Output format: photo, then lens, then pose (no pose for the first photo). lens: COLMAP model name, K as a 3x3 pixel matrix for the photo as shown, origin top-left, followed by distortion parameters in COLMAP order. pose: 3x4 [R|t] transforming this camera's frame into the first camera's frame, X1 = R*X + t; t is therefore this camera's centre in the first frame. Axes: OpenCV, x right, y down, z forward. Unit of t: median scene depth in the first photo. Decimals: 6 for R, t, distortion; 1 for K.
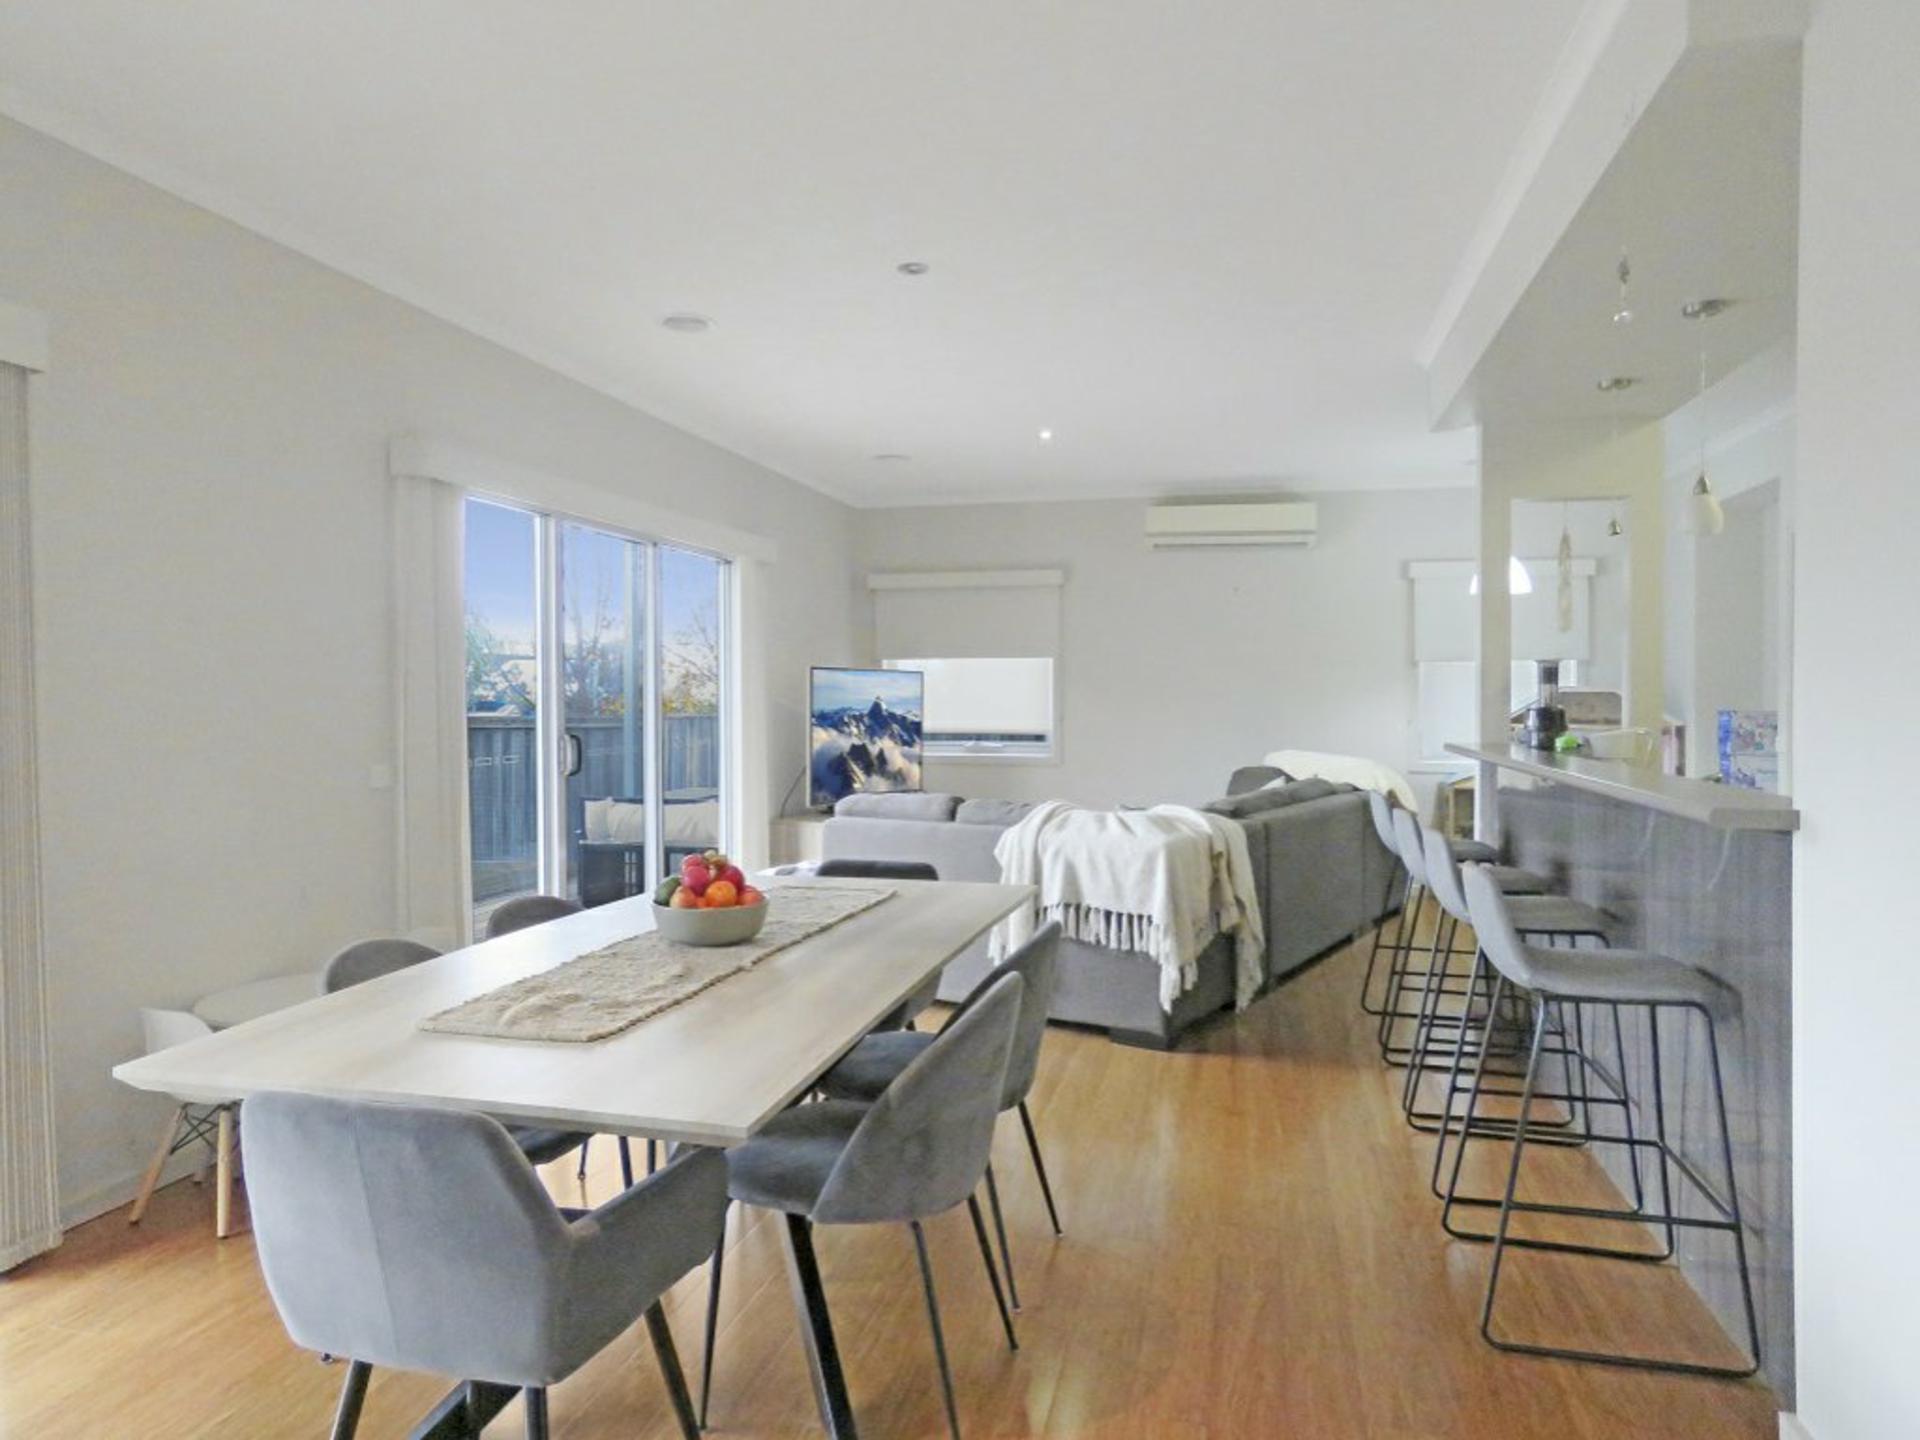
lens RADIAL K [[1243.5, 0, 949.9], [0, 1243.5, 719.1], [0, 0, 1]] dist [-0.002824, -0.007783]
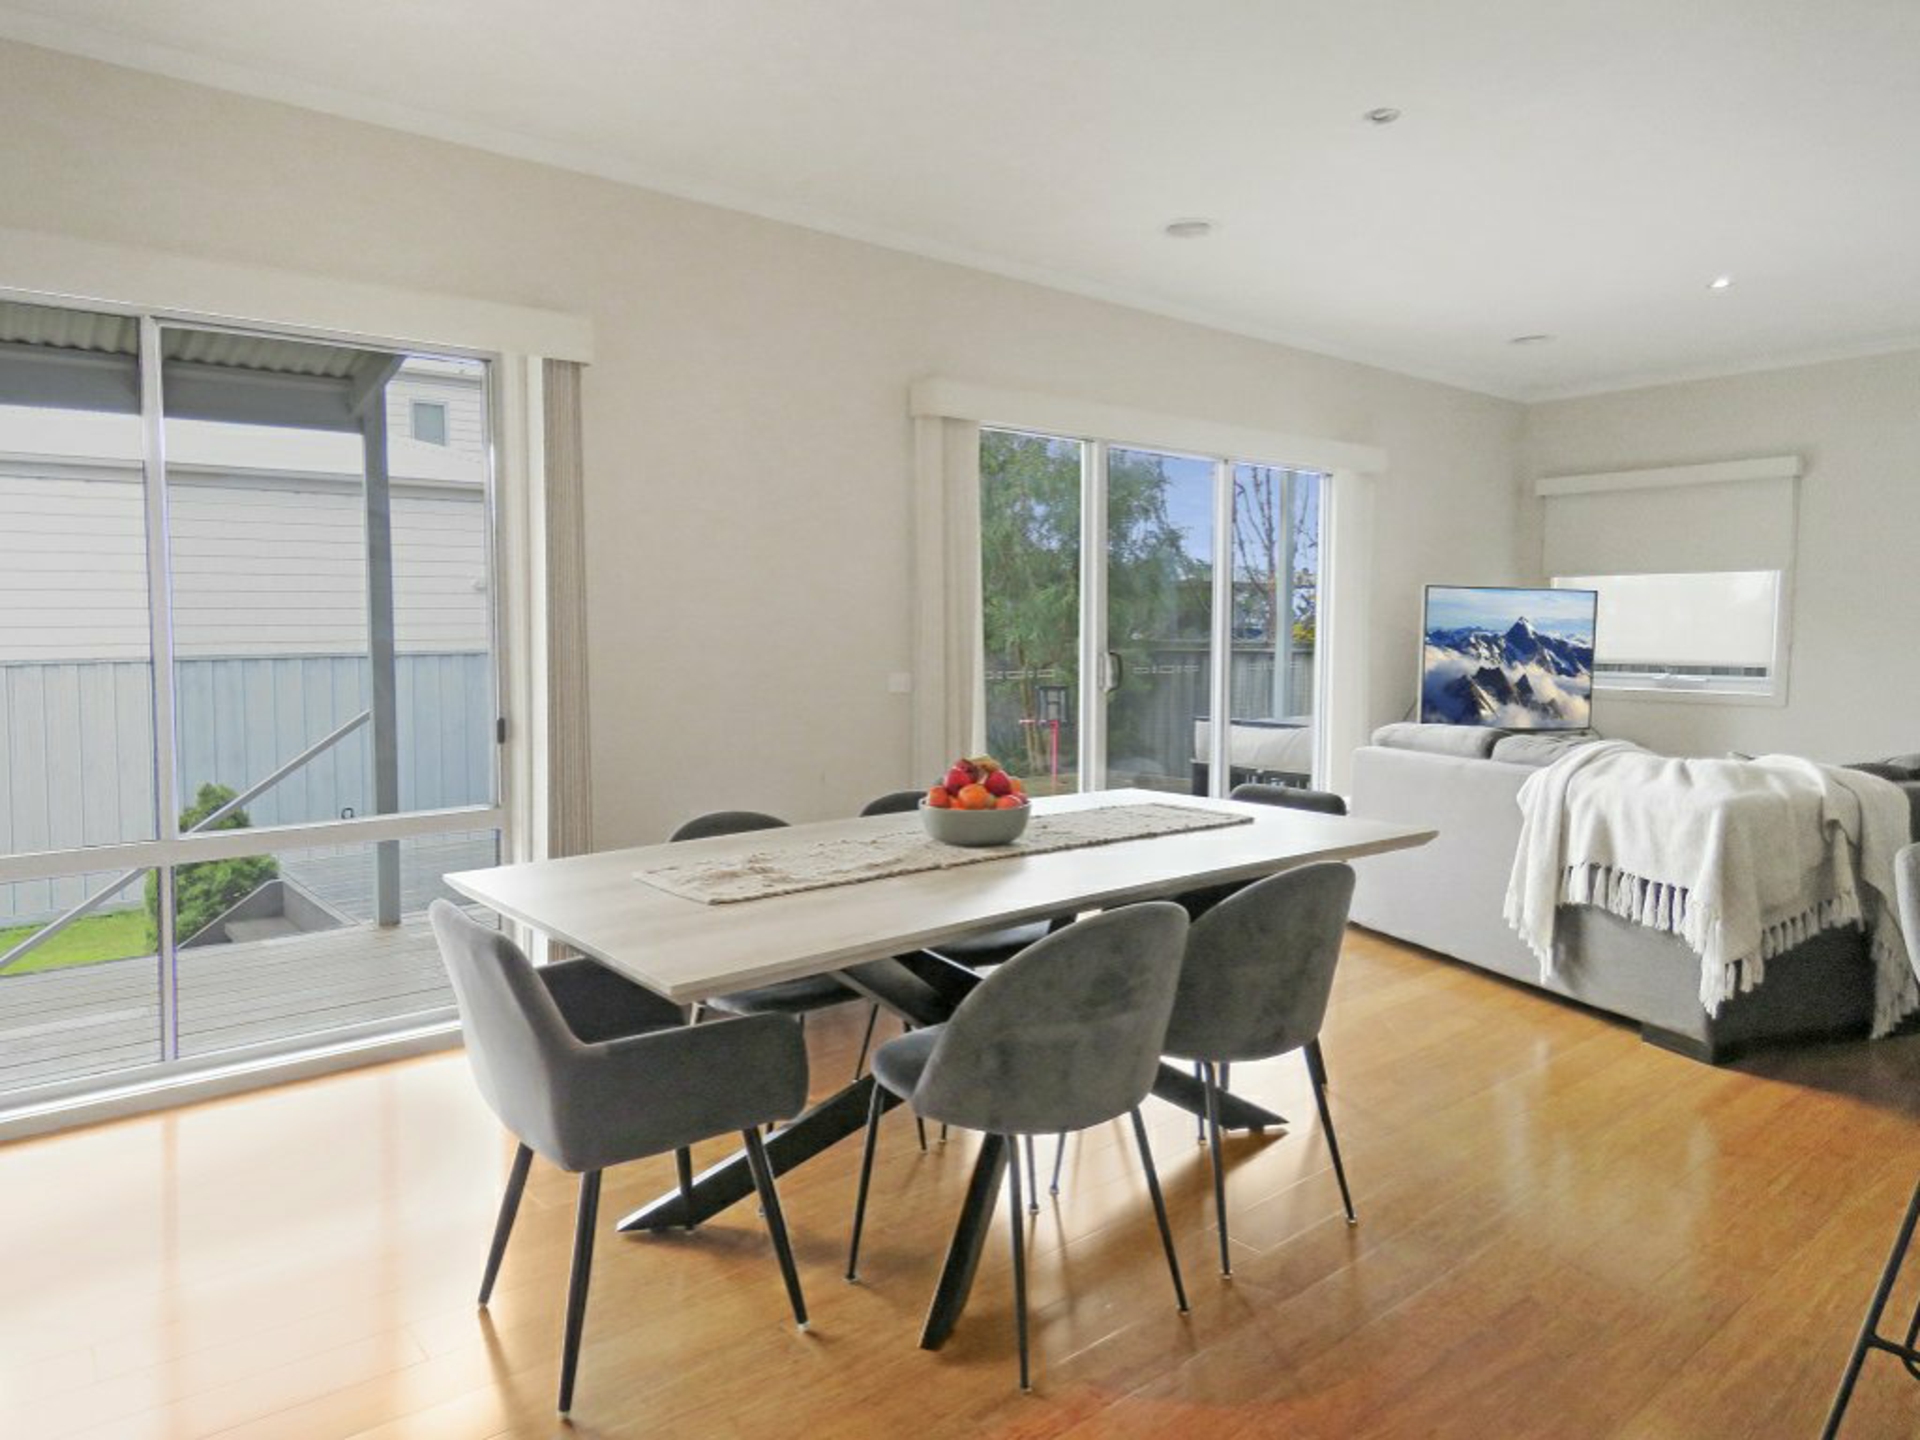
lens RADIAL K [[1243.5, 0, 948.4], [0, 1243.5, 720.9], [0, 0, 1]] dist [-0.002824, -0.007783]
pose [[0.801920, 0.047169, -0.595567, 0.229873], [-0.011685, 0.997926, 0.063303, 0.006536], [0.597317, -0.043805, 0.800808, 0.089797]]
